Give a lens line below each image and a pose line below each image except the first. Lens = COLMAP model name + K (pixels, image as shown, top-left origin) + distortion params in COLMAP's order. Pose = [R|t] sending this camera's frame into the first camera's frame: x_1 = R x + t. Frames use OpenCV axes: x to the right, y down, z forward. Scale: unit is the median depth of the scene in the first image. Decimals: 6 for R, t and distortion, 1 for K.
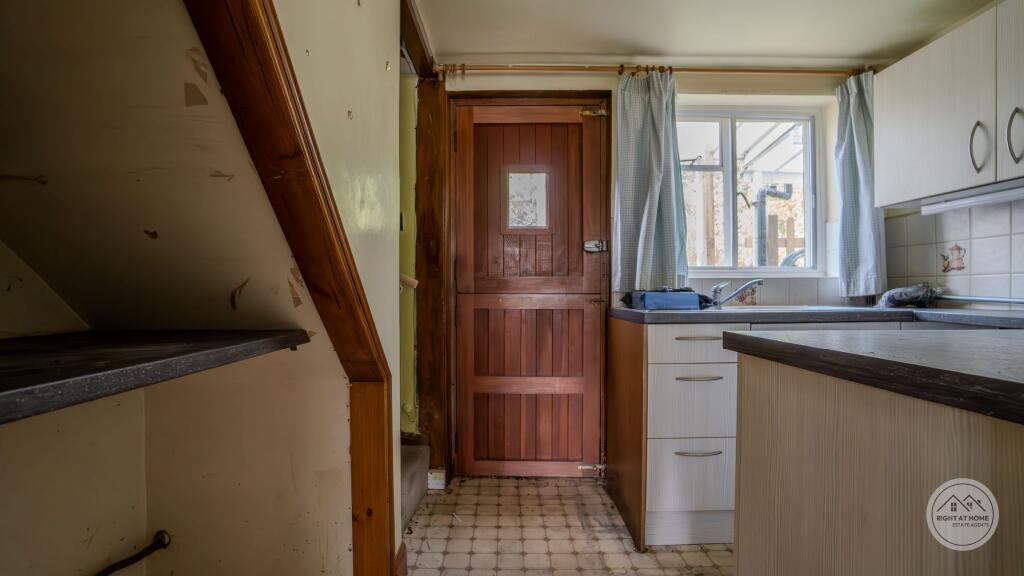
lens RADIAL K [[453.9, 0, 501.1], [0, 453.9, 294.8], [0, 0, 1]] dist [-0.057619, 0.018467]
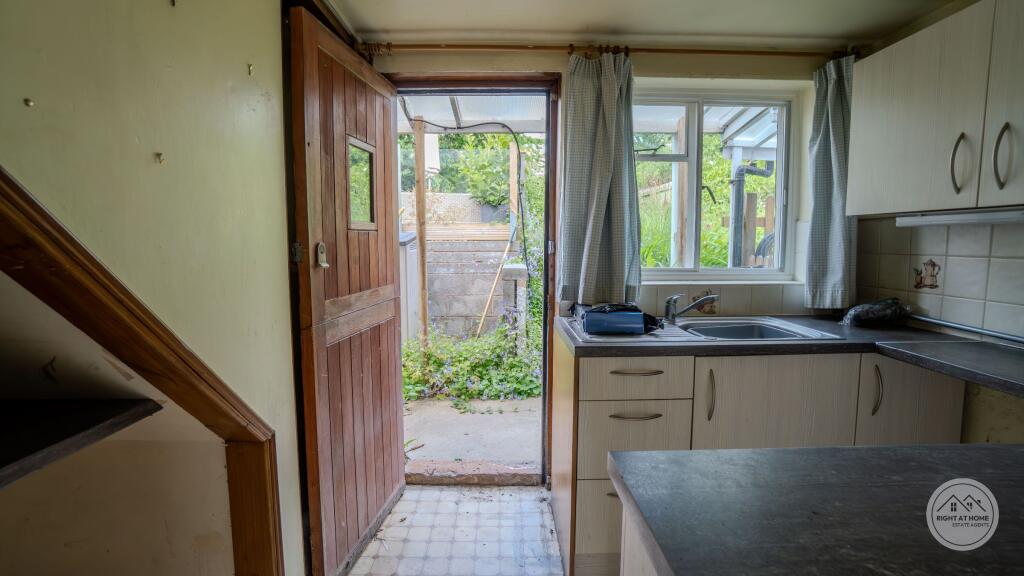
lens RADIAL K [[451.2, 0, 505.8], [0, 451.2, 281.0], [0, 0, 1]] dist [-0.058320, 0.019982]
pose [[0.999813, 0.001297, 0.019314, 0.126718], [-0.002828, 0.996835, 0.079446, -0.122151], [-0.019150, -0.079486, 0.996652, 0.099727]]
